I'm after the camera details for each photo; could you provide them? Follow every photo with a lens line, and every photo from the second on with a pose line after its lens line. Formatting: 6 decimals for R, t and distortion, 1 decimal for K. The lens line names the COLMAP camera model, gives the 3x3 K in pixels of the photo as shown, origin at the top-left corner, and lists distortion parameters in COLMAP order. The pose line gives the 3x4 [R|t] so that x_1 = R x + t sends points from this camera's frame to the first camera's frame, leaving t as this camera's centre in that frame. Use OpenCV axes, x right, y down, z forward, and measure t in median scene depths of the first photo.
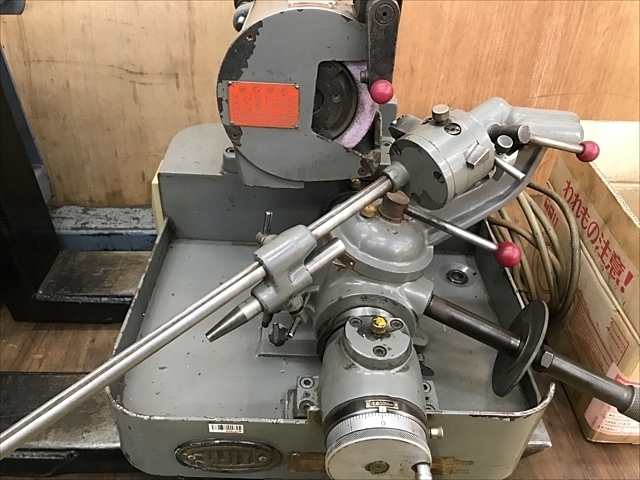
lens RADIAL K [[528.0, 0, 318.4], [0, 528.0, 233.5], [0, 0, 1]] dist [-0.005805, -0.005573]
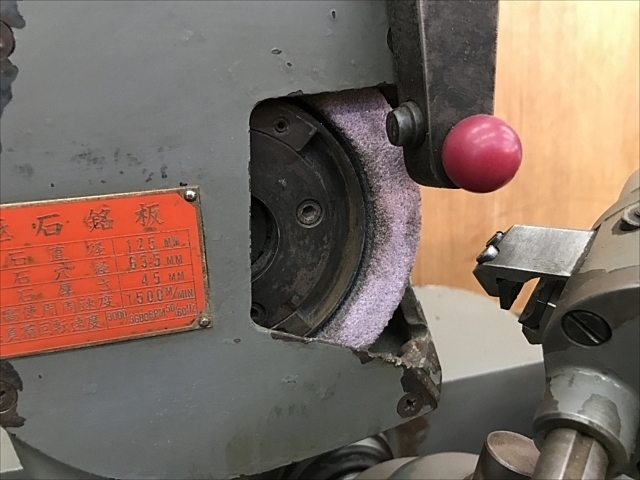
lens RADIAL K [[528.0, 0, 318.4], [0, 528.0, 233.5], [0, 0, 1]] dist [-0.005805, -0.005573]
pose [[0.955682, -0.165125, 0.243731, -0.043668], [0.234359, 0.927769, -0.290380, -0.138922], [-0.178177, 0.334632, 0.925351, 0.654345]]
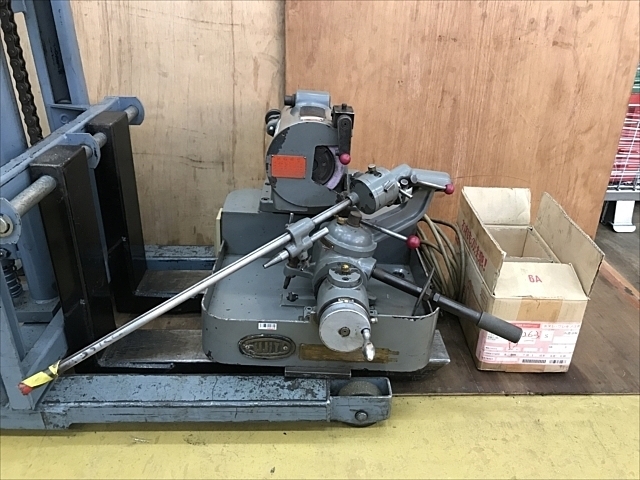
lens RADIAL K [[528.0, 0, 318.4], [0, 528.0, 233.5], [0, 0, 1]] dist [-0.005805, -0.005573]
pose [[0.999898, 0.001378, 0.014236, -0.015525], [0.001485, 0.979963, -0.199173, 0.391364], [-0.014225, 0.199174, 0.979861, -0.891497]]
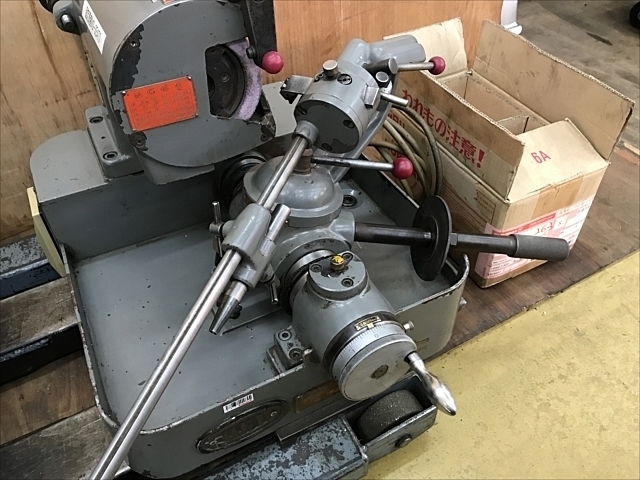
lens RADIAL K [[528.0, 0, 318.4], [0, 528.0, 233.5], [0, 0, 1]] dist [-0.005805, -0.005573]
pose [[0.885309, -0.355350, 0.299924, -0.214933], [0.320156, 0.933573, 0.161066, -0.074478], [-0.337236, -0.046570, 0.940268, -0.058298]]
